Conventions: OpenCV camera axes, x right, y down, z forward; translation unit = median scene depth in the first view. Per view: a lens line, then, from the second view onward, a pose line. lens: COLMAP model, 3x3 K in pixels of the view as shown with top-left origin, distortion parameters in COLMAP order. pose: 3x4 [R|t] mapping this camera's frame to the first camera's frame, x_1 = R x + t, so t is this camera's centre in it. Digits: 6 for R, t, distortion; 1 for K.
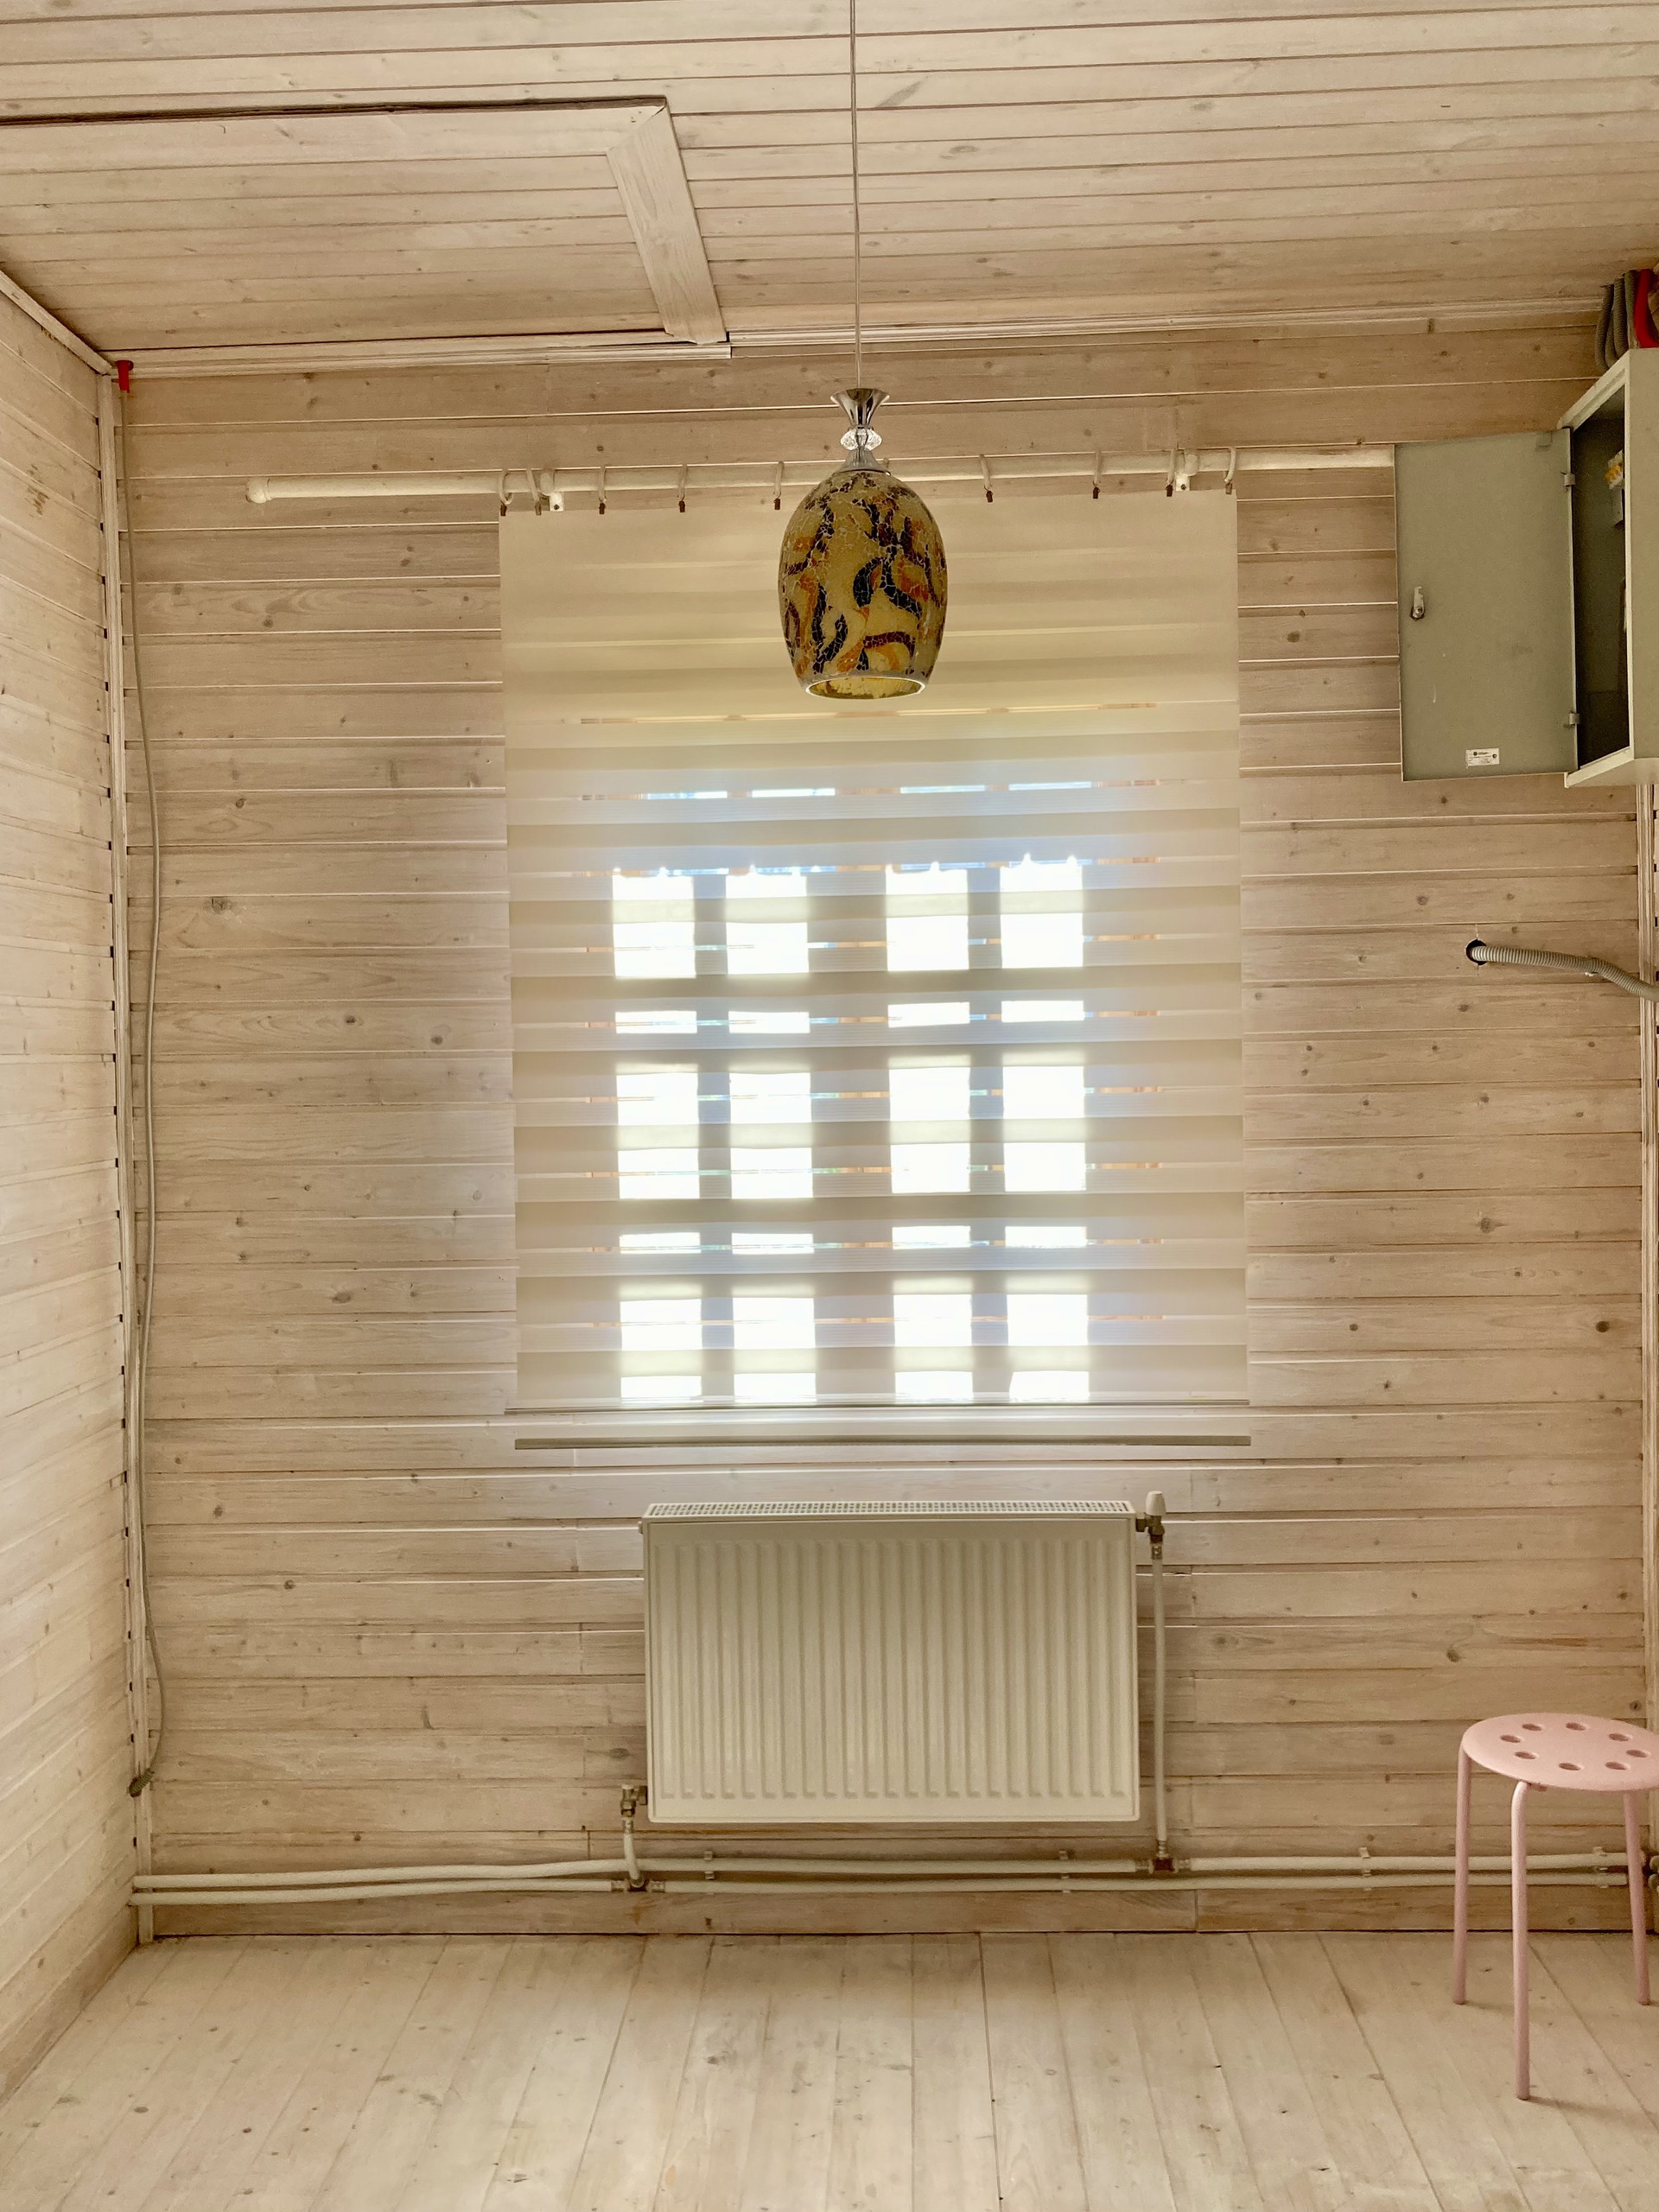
lens RADIAL K [[1953.2, 0, 832.7], [0, 1953.2, 1087.5], [0, 0, 1]] dist [-0.000140, -0.012398]
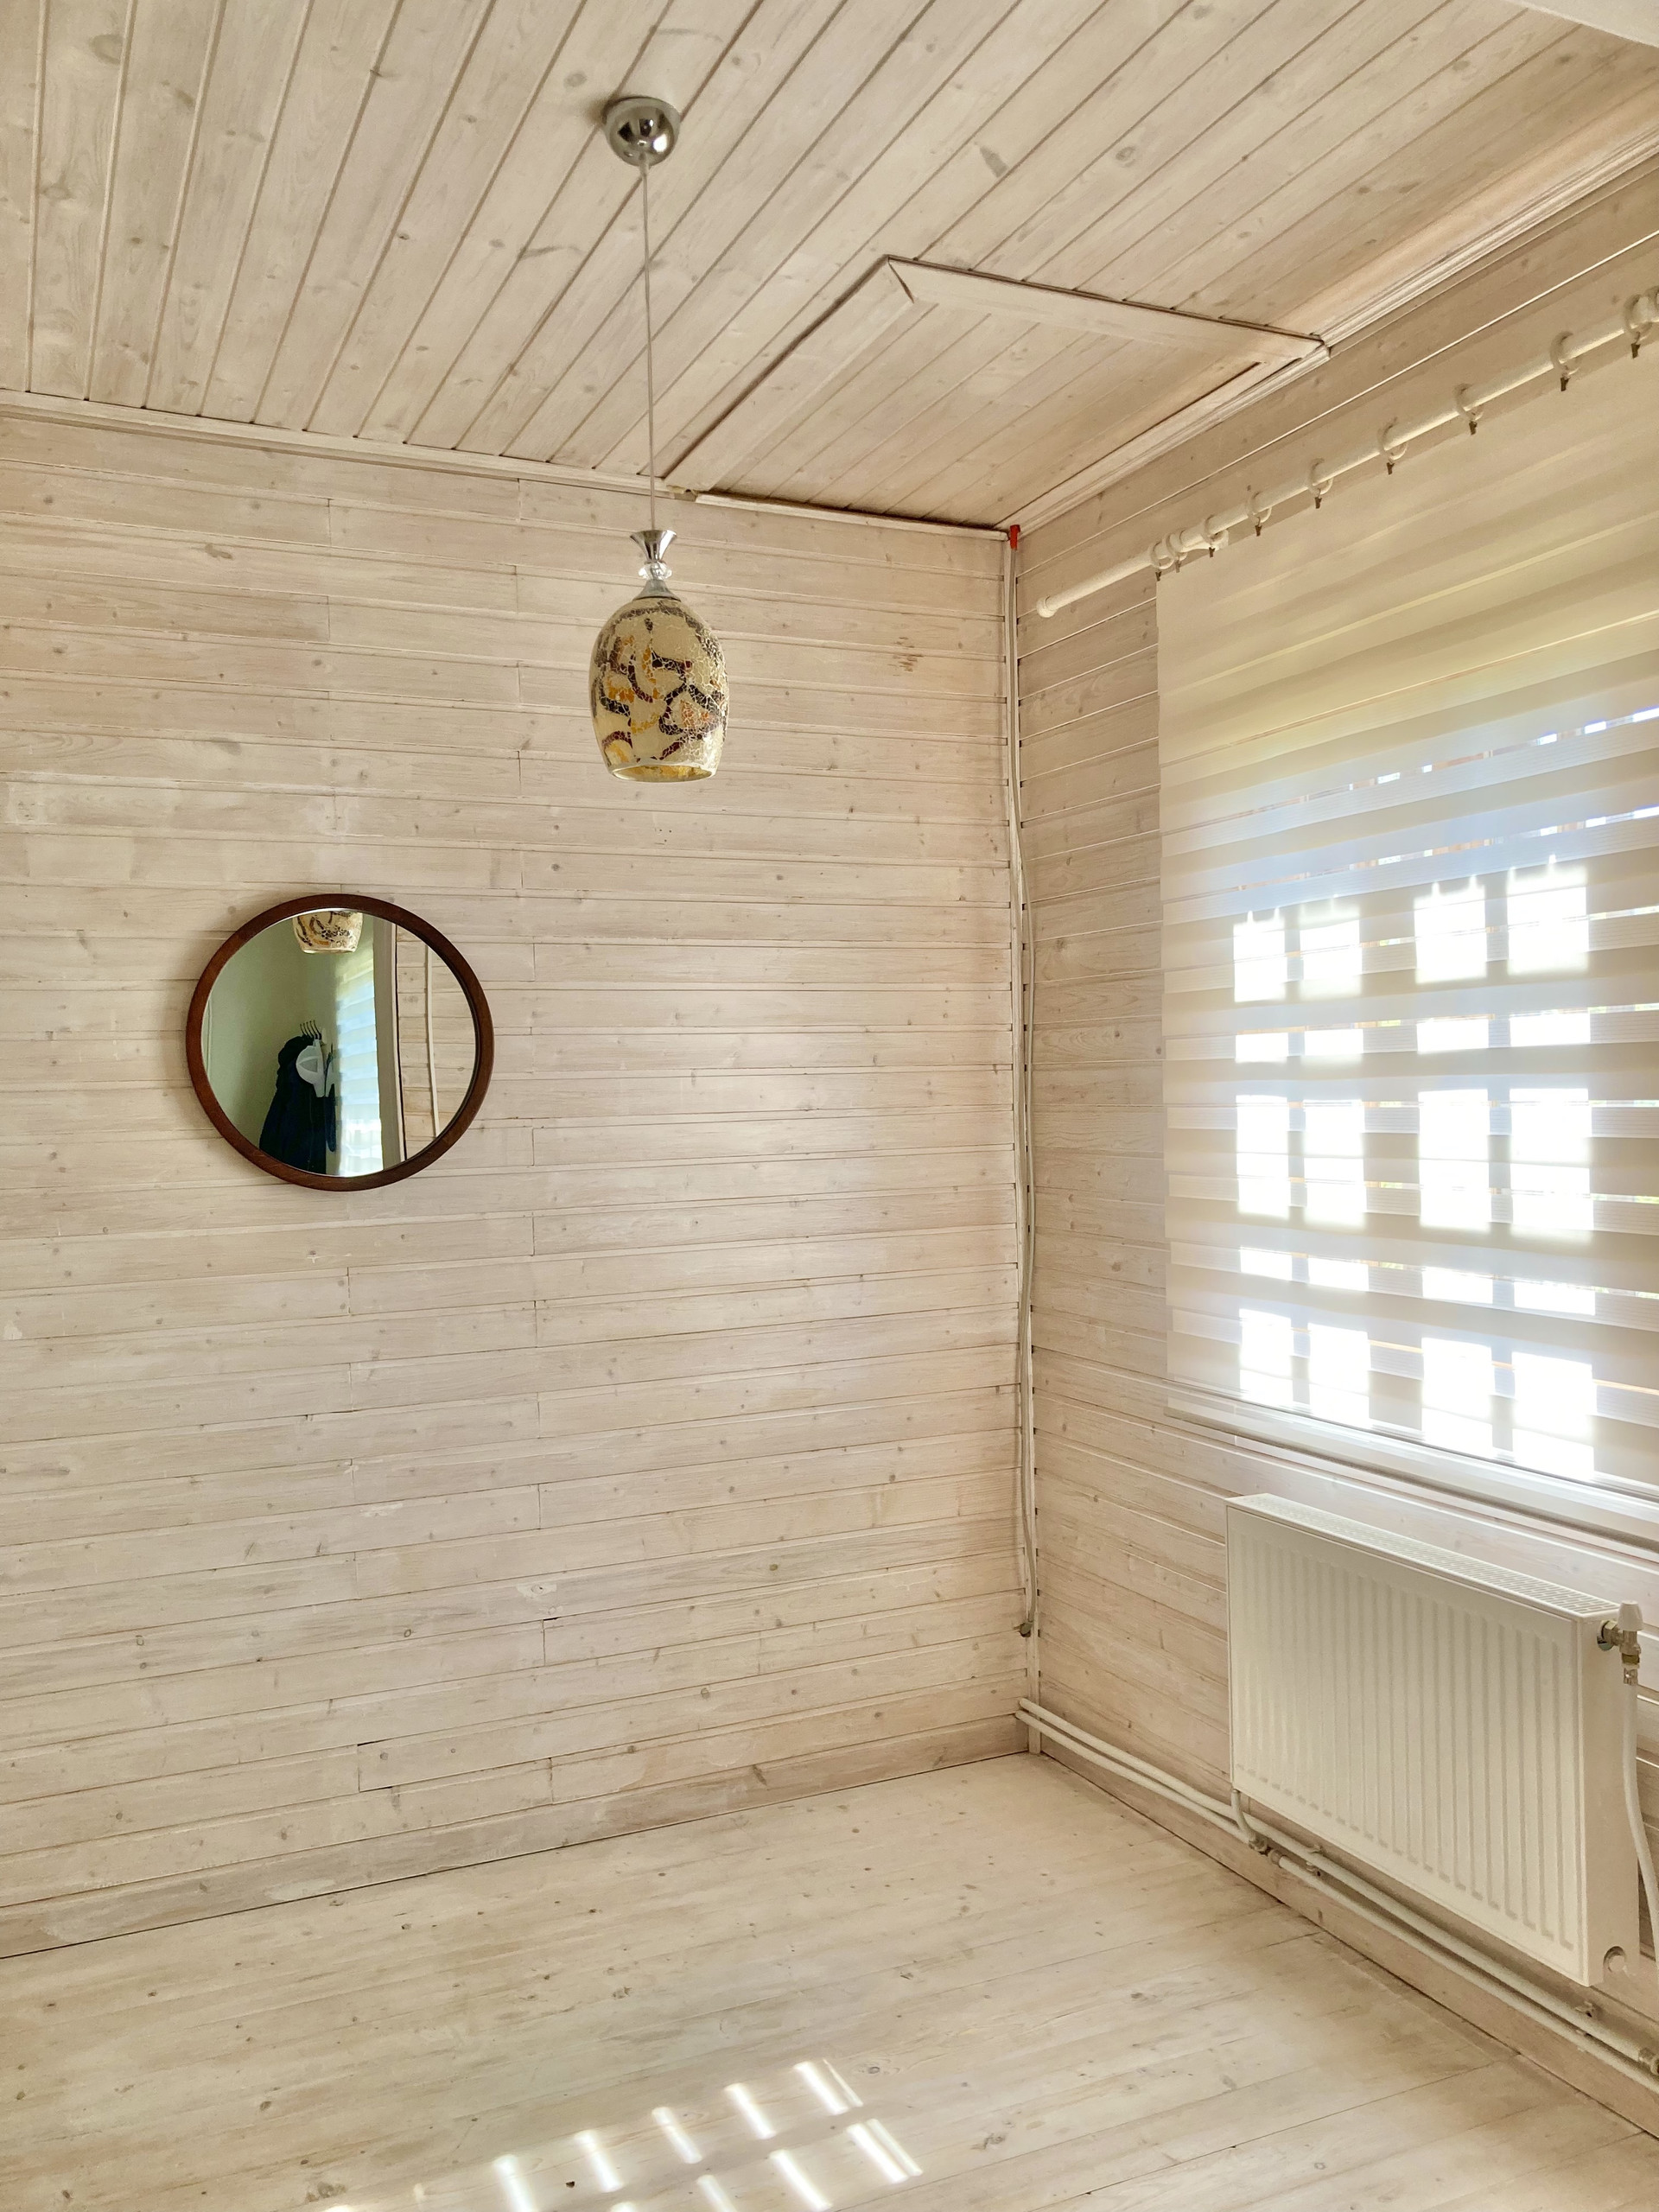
lens RADIAL K [[1807.5, 0, 830.8], [0, 1807.5, 1121.1], [0, 0, 1]] dist [0.023383, -0.015693]
pose [[0.444457, 0.024941, -0.895453, 0.669815], [-0.003050, 0.999649, 0.026329, -0.010667], [0.895795, -0.008971, 0.444377, 0.360384]]
